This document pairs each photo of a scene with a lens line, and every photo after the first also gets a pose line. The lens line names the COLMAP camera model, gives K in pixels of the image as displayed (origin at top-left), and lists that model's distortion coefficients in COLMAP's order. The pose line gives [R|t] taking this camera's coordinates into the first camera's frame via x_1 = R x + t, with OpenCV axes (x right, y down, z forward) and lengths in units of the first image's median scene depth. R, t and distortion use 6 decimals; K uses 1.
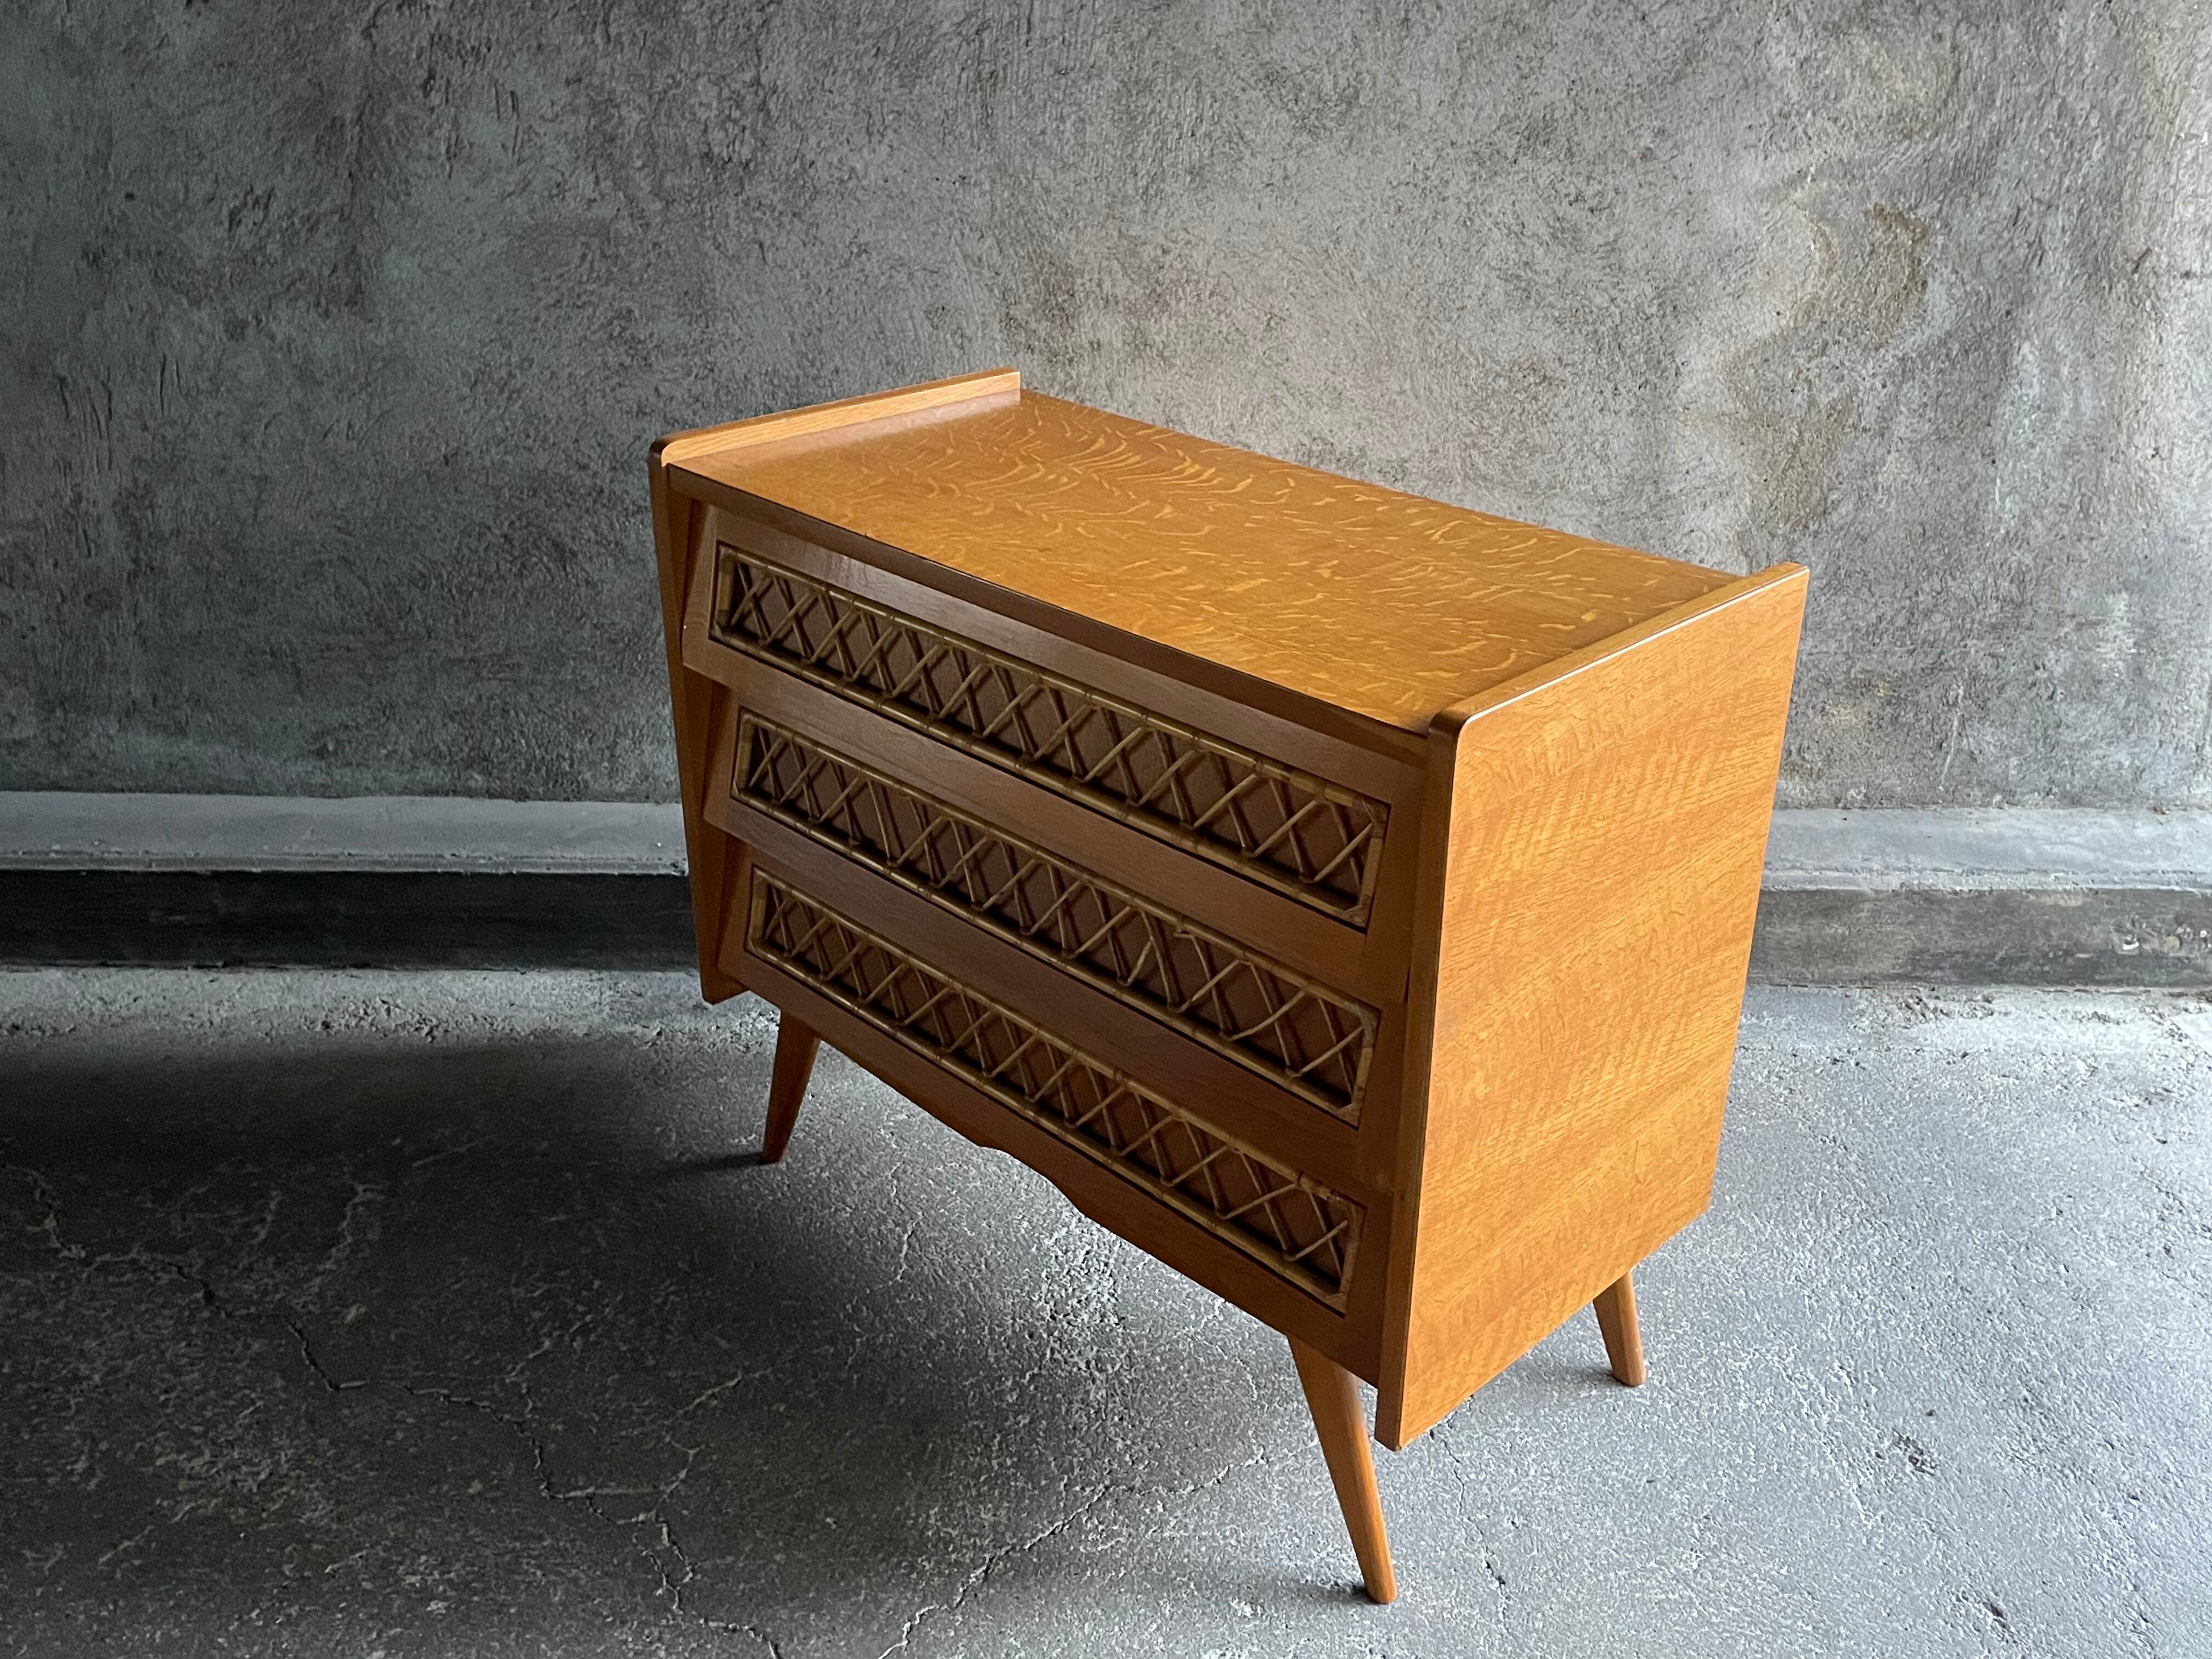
lens RADIAL K [[2024.6, 0, 1125.5], [0, 2024.6, 840.0], [0, 0, 1]] dist [0.025620, 0.000000]
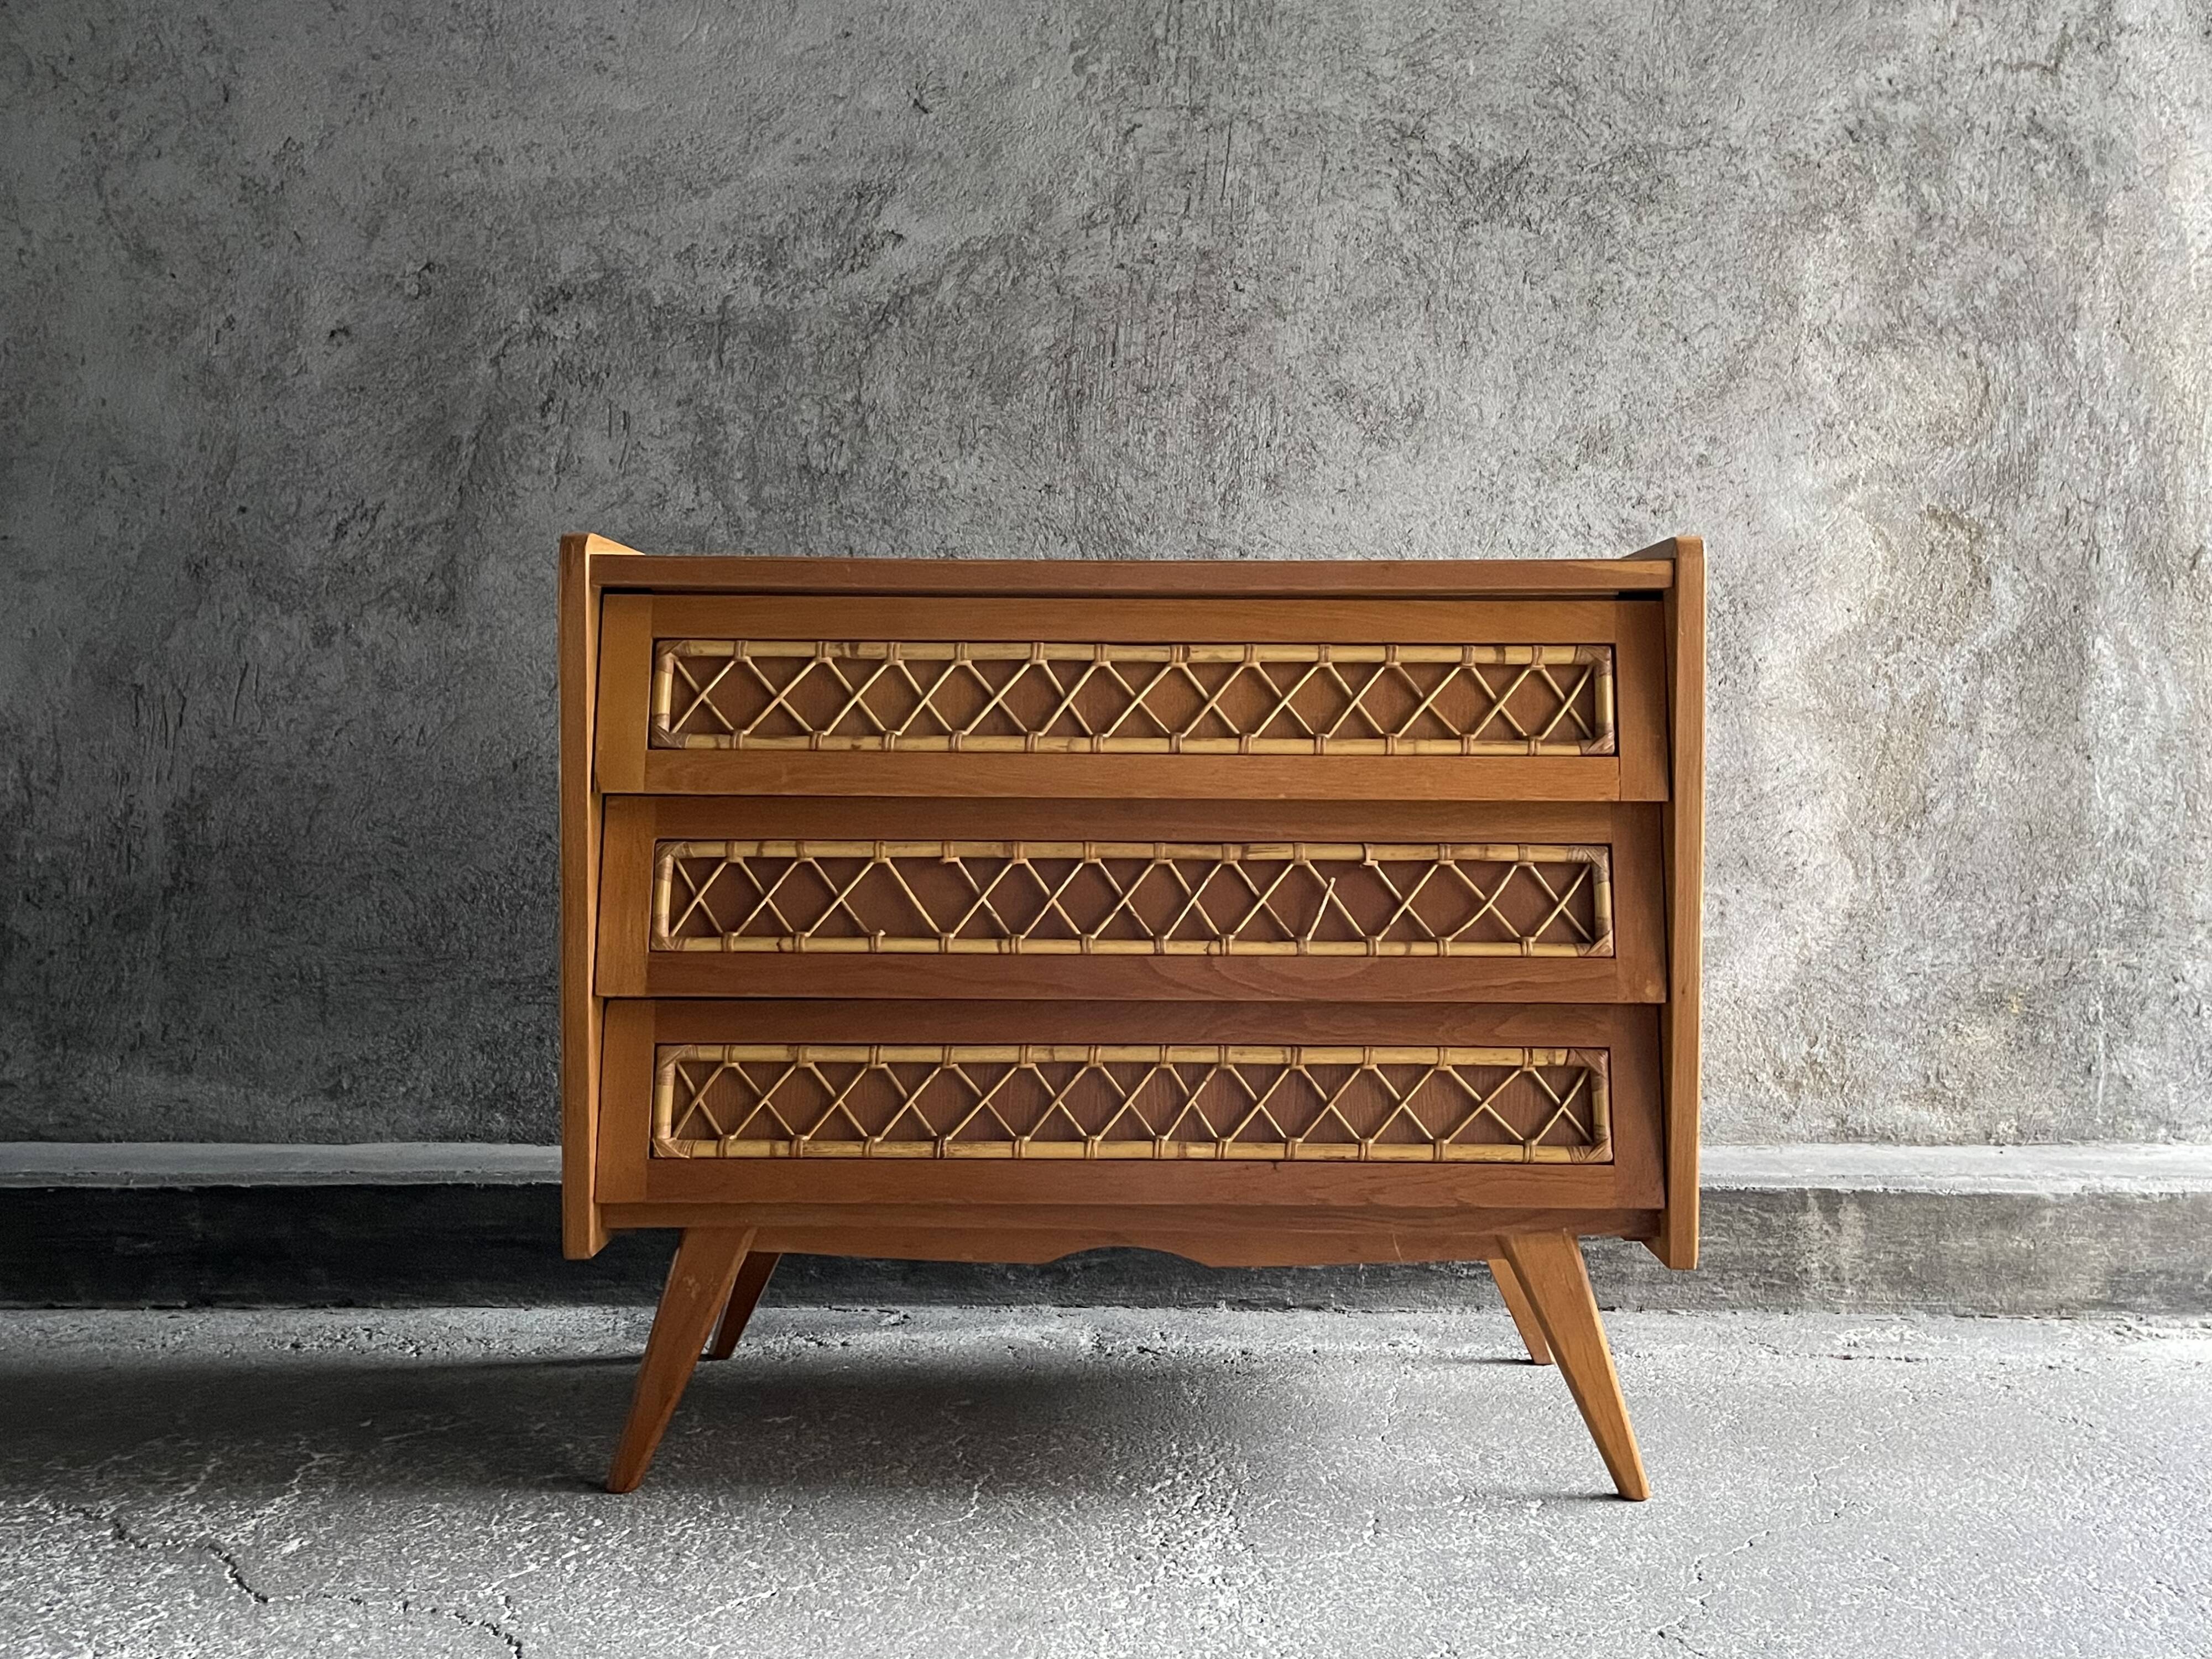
lens RADIAL K [[2024.6, 0, 1134.1], [0, 2024.6, 815.5], [0, 0, 1]] dist [0.025620, 0.000000]
pose [[0.999972, -0.005899, 0.004499, -0.040308], [0.007233, 0.910220, -0.414062, 0.249412], [-0.001652, 0.414083, 0.910238, 0.119622]]
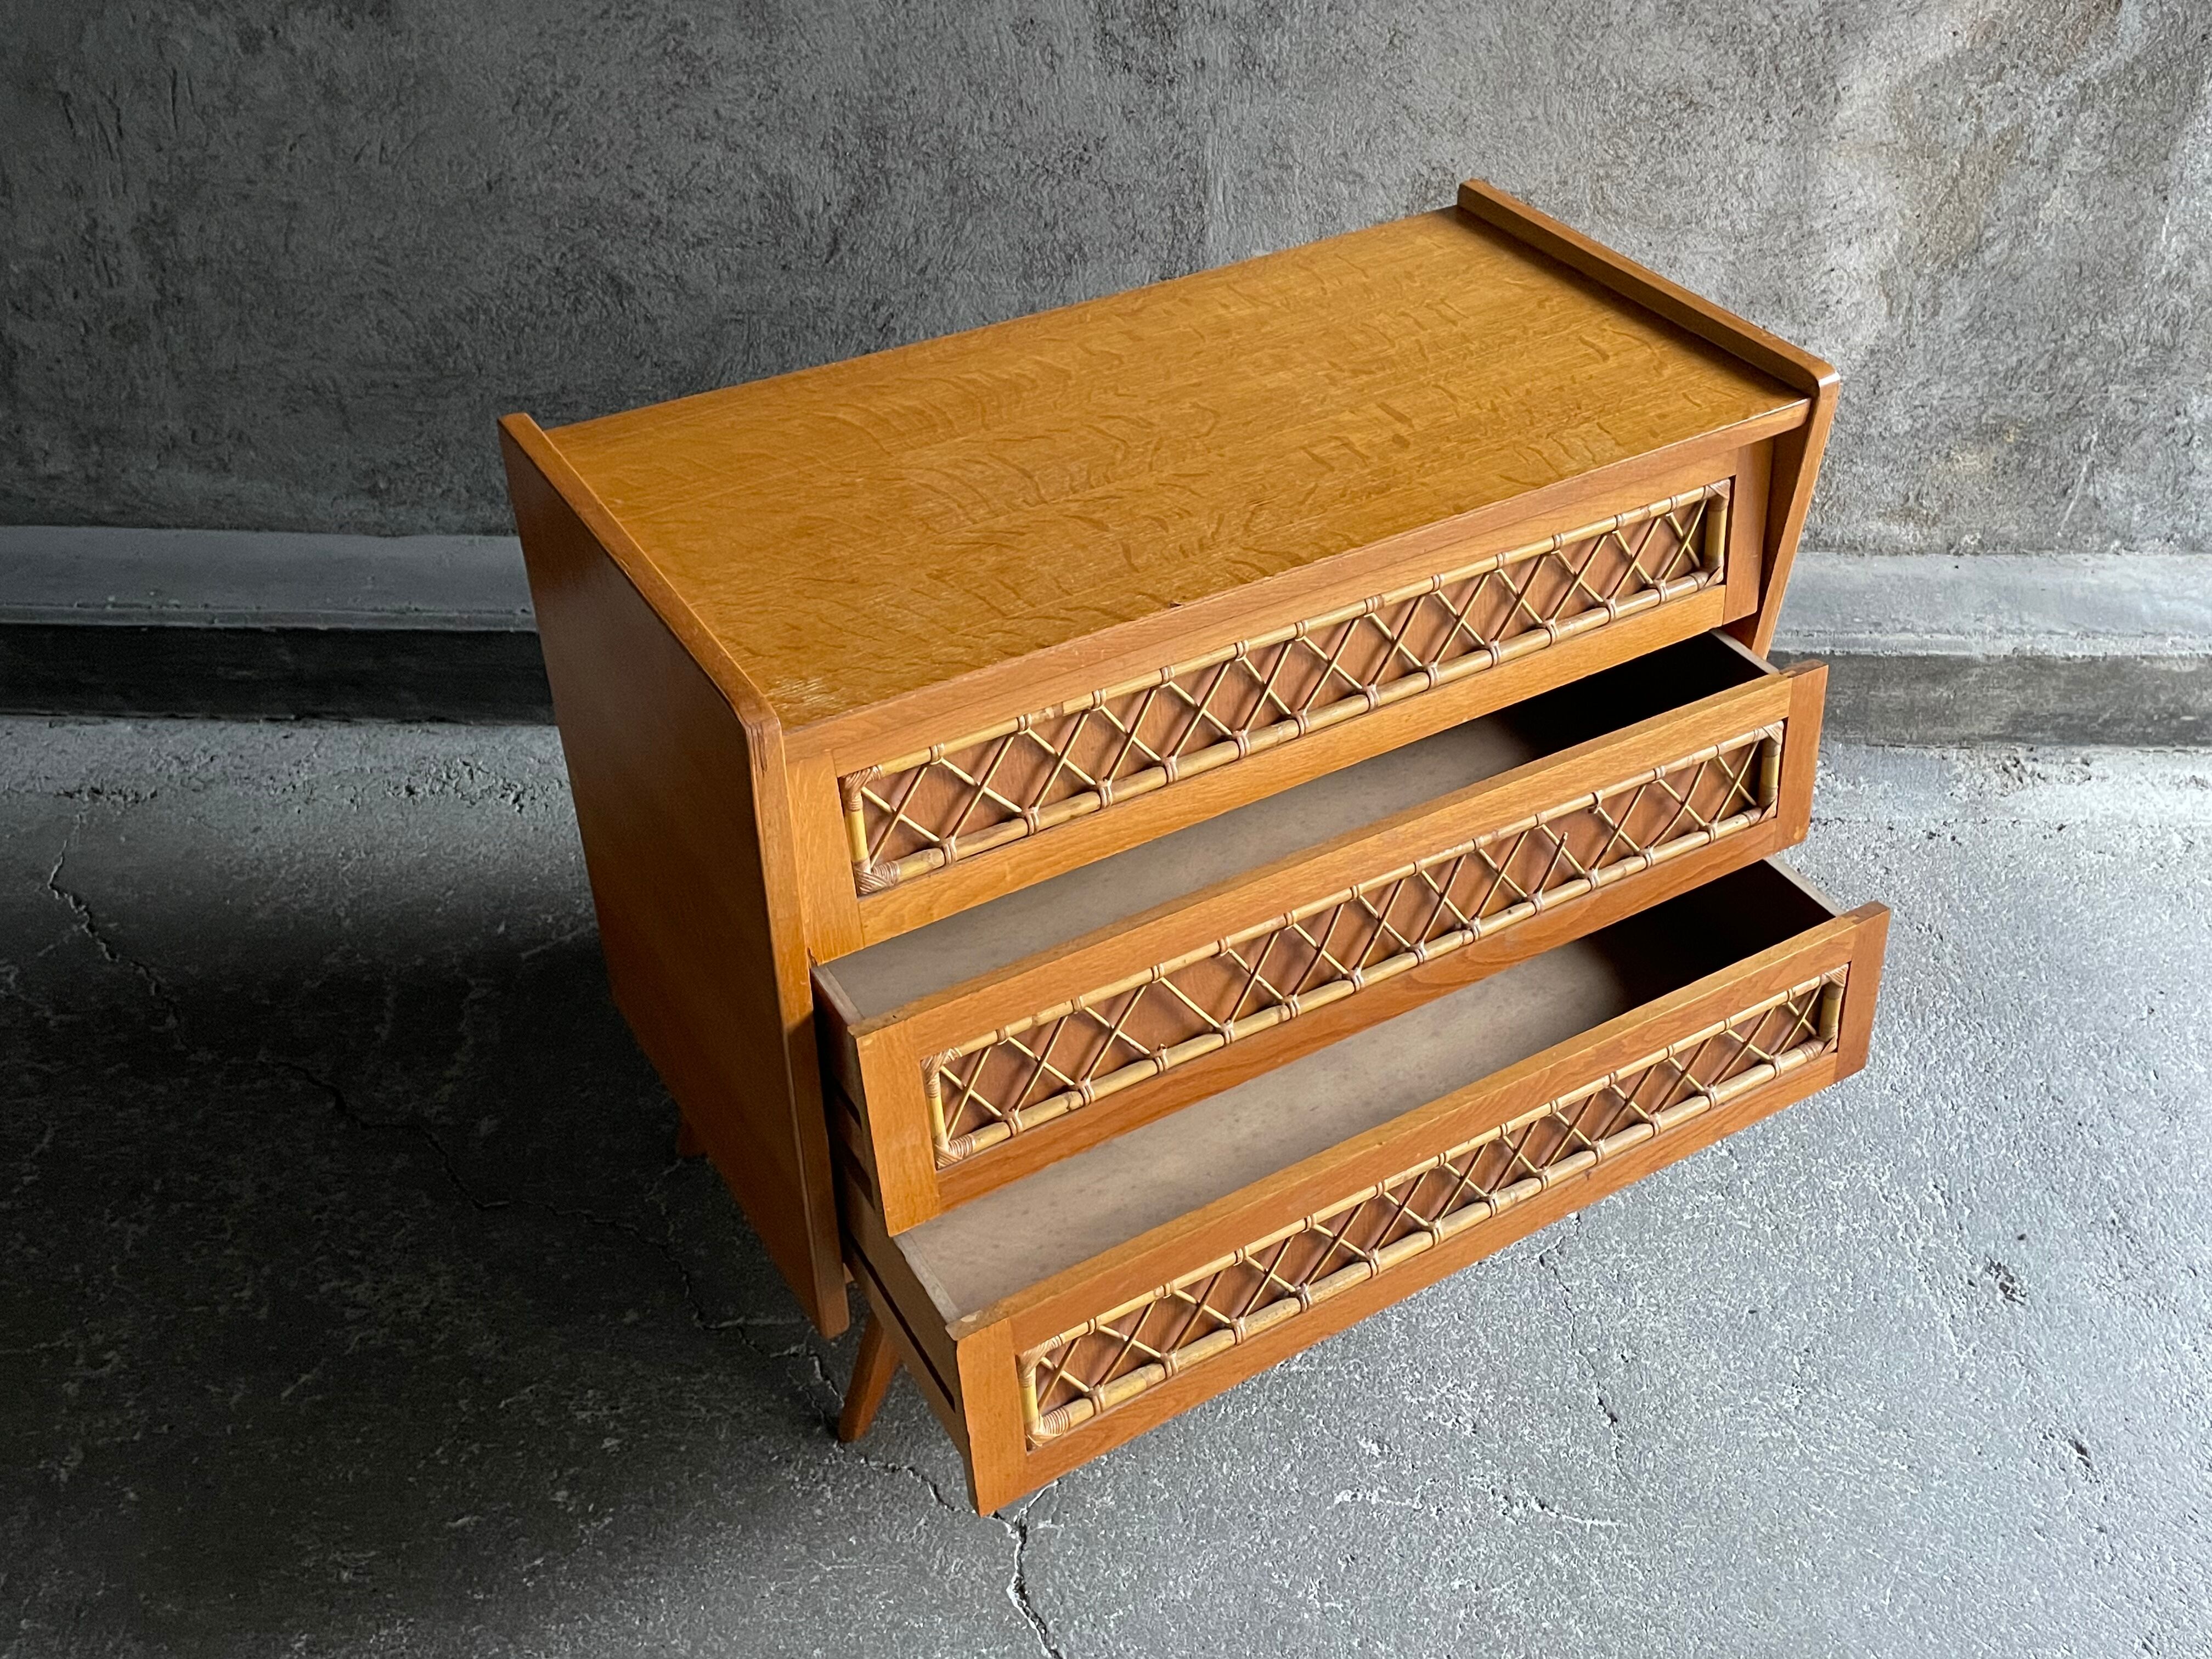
lens RADIAL K [[2024.6, 0, 1116.1], [0, 2024.6, 845.0], [0, 0, 1]] dist [0.025620, 0.000000]
pose [[0.999975, 0.003761, 0.006028, -0.056278], [-0.005091, 0.971111, 0.238575, -0.121782], [-0.004957, -0.238599, 0.971105, 0.032740]]
